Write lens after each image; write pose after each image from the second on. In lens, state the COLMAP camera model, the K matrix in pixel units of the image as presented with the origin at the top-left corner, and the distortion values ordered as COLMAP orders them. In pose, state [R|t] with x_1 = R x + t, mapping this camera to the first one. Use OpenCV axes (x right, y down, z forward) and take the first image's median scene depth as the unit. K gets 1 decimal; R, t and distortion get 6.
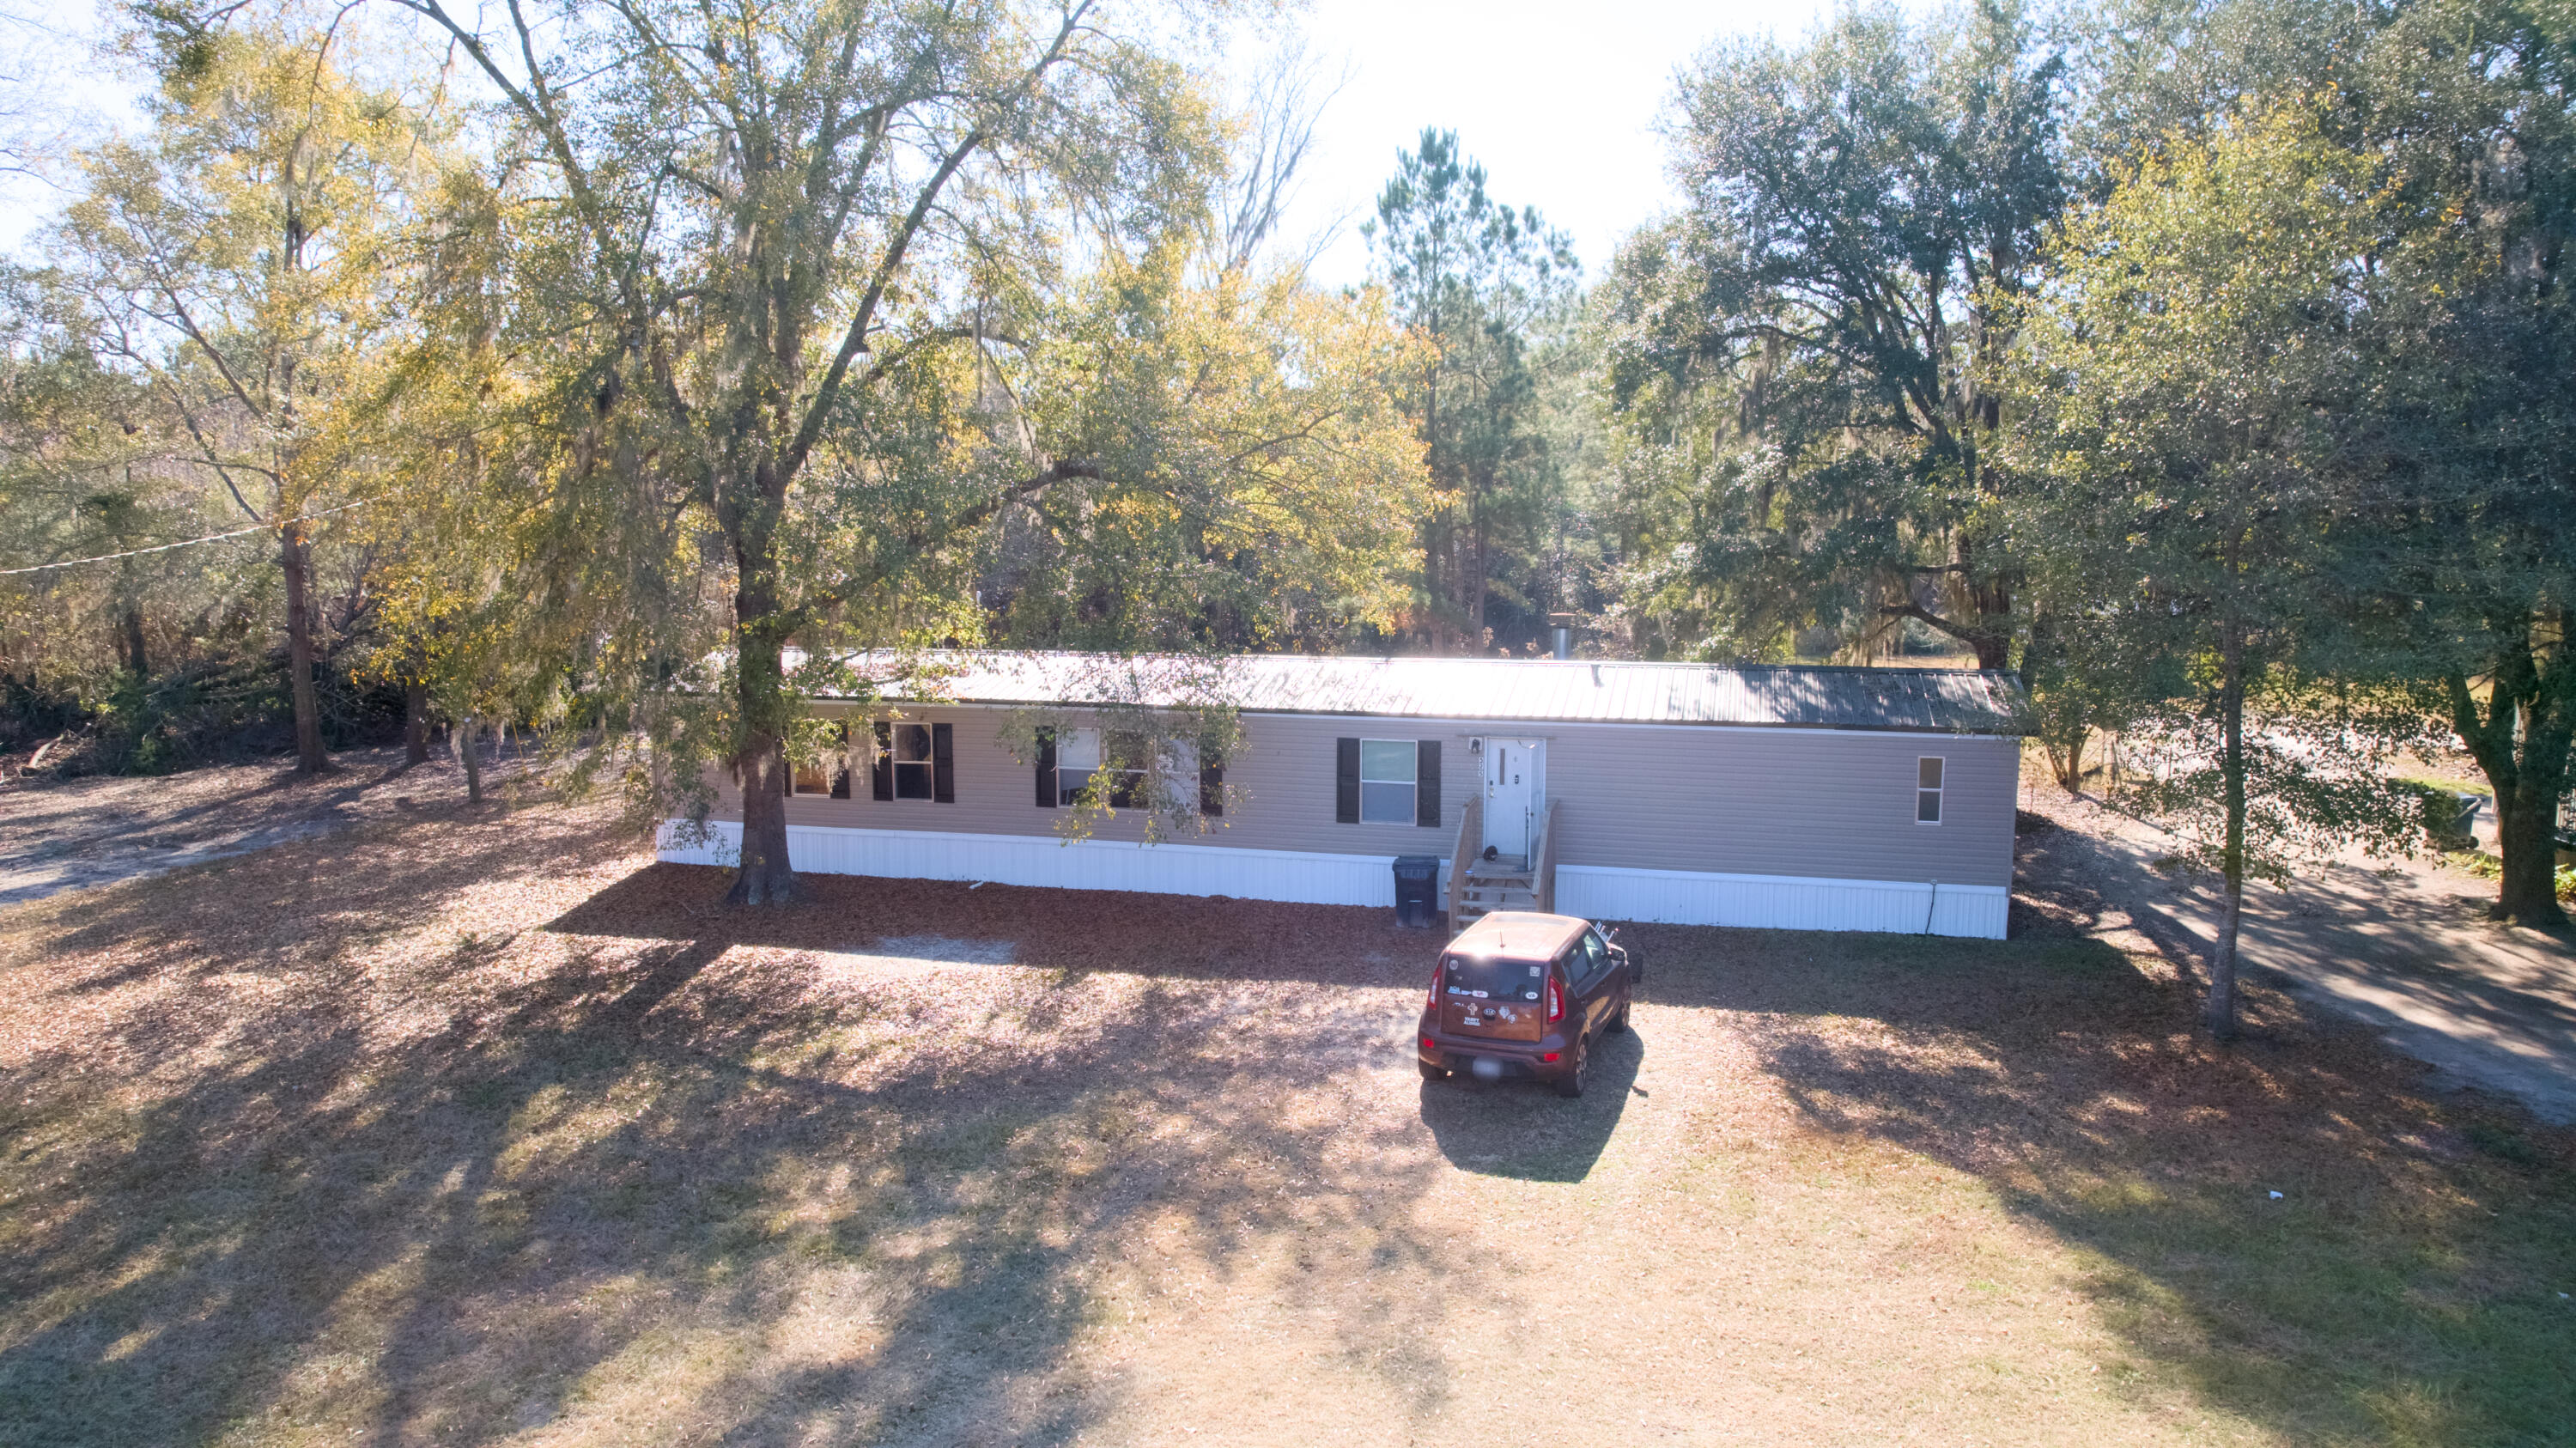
lens RADIAL K [[1693.2, 0, 1266.6], [0, 1693.2, 718.4], [0, 0, 1]] dist [-0.044293, 0.005981]
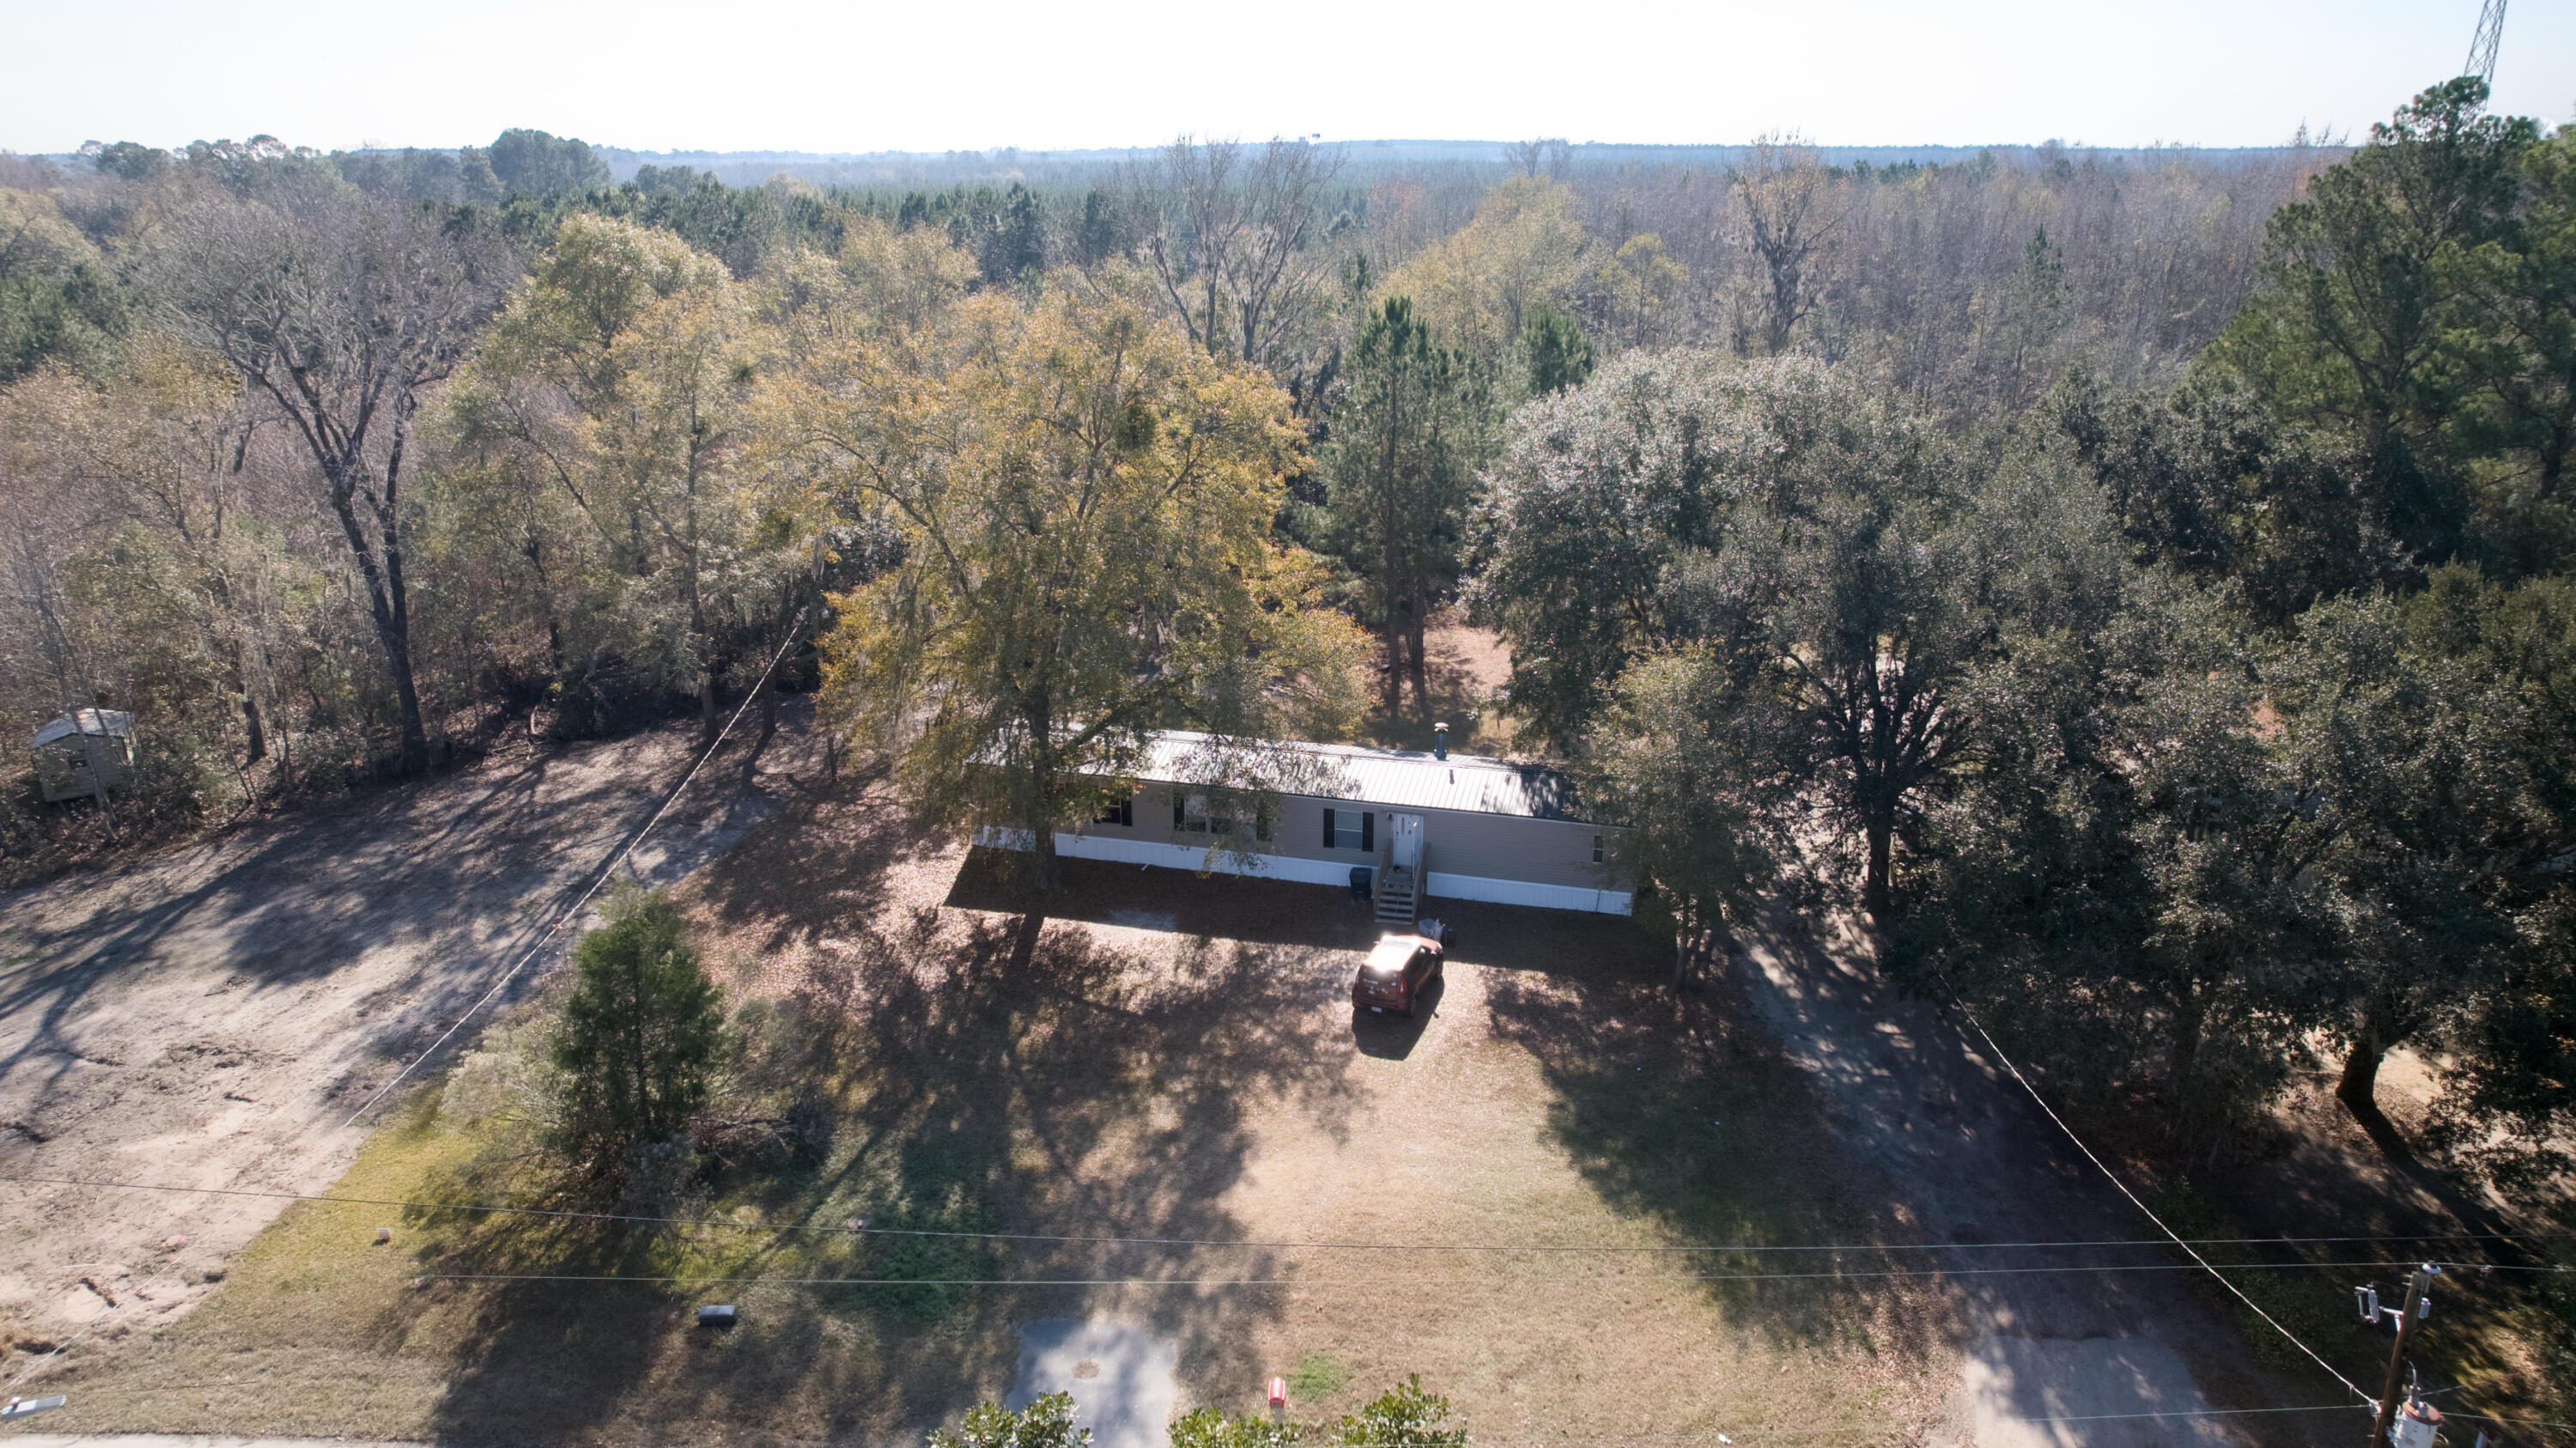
lens RADIAL K [[1693.2, 0, 1282.8], [0, 1693.2, 721.5], [0, 0, 1]] dist [-0.044293, 0.005981]
pose [[0.999961, 0.000395, 0.008860, -0.035658], [-0.002206, 0.978701, 0.205281, -0.688065], [-0.008590, -0.205293, 0.978663, -1.329127]]
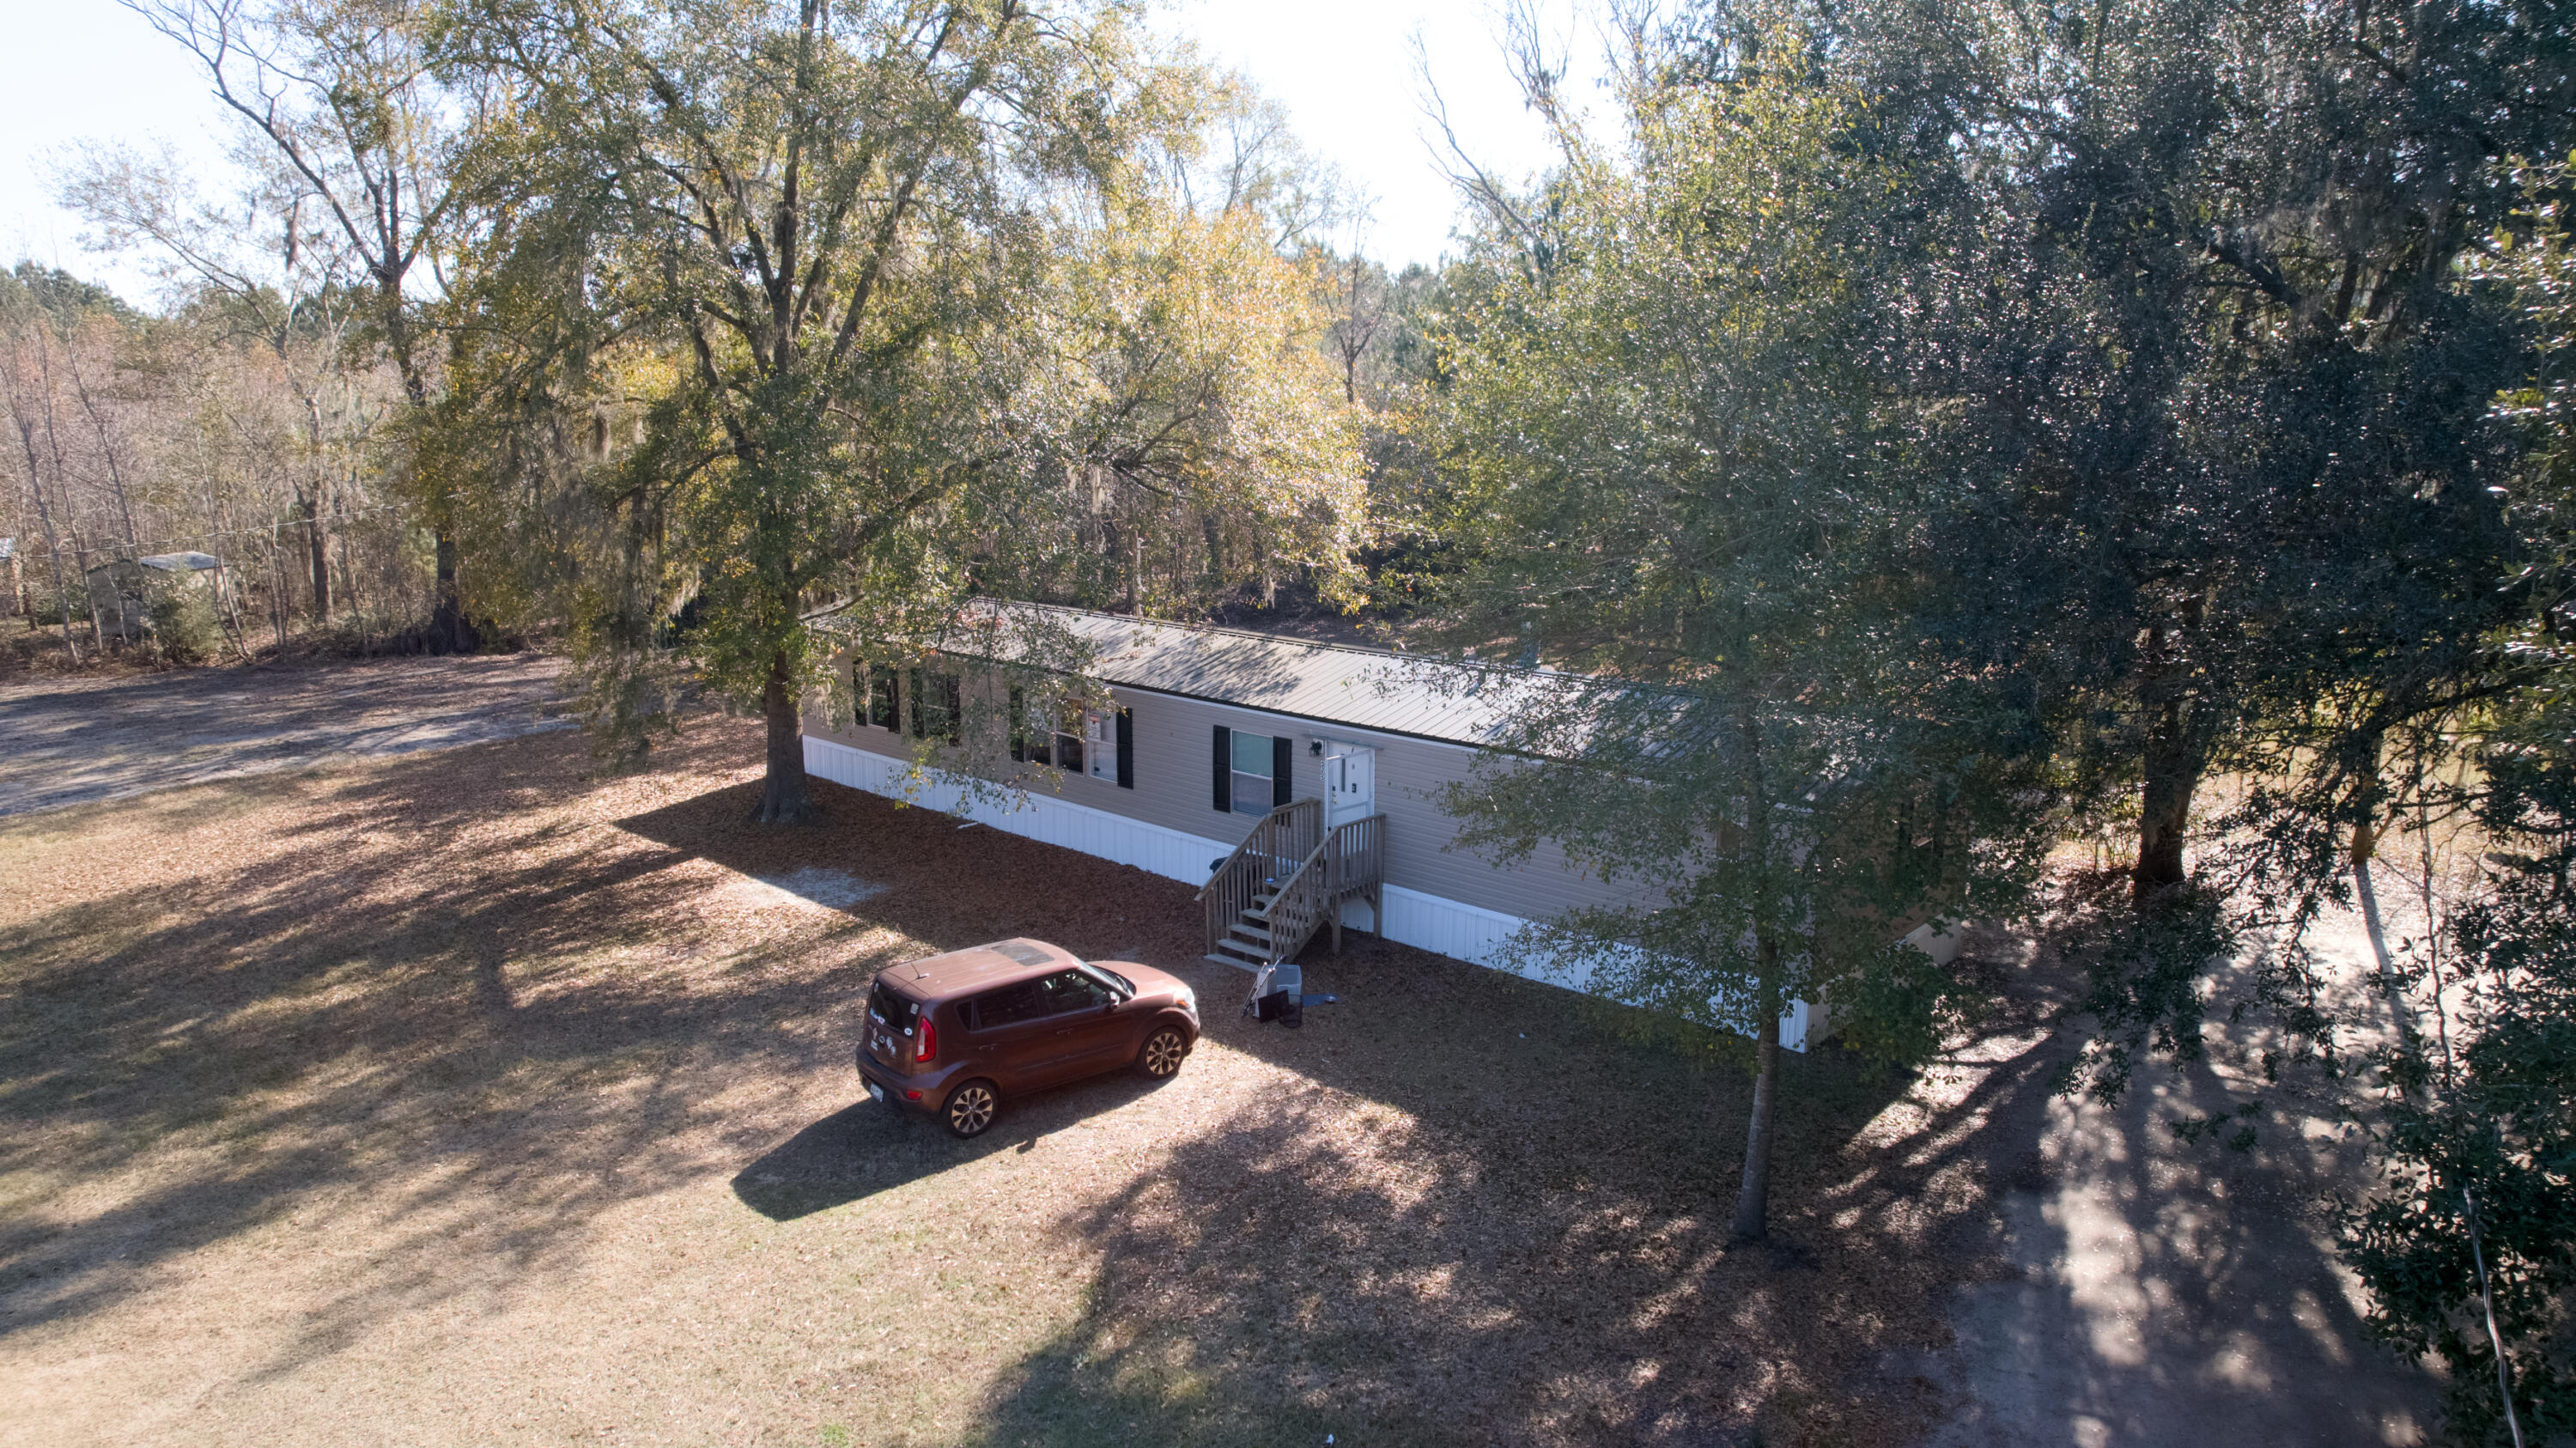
lens RADIAL K [[1693.2, 0, 1281.0], [0, 1693.2, 739.3], [0, 0, 1]] dist [-0.044293, 0.005981]
pose [[0.896598, 0.102564, -0.430805, 0.676050], [-0.064235, 0.992643, 0.102636, -0.111598], [0.438162, -0.064350, 0.896590, 0.176768]]
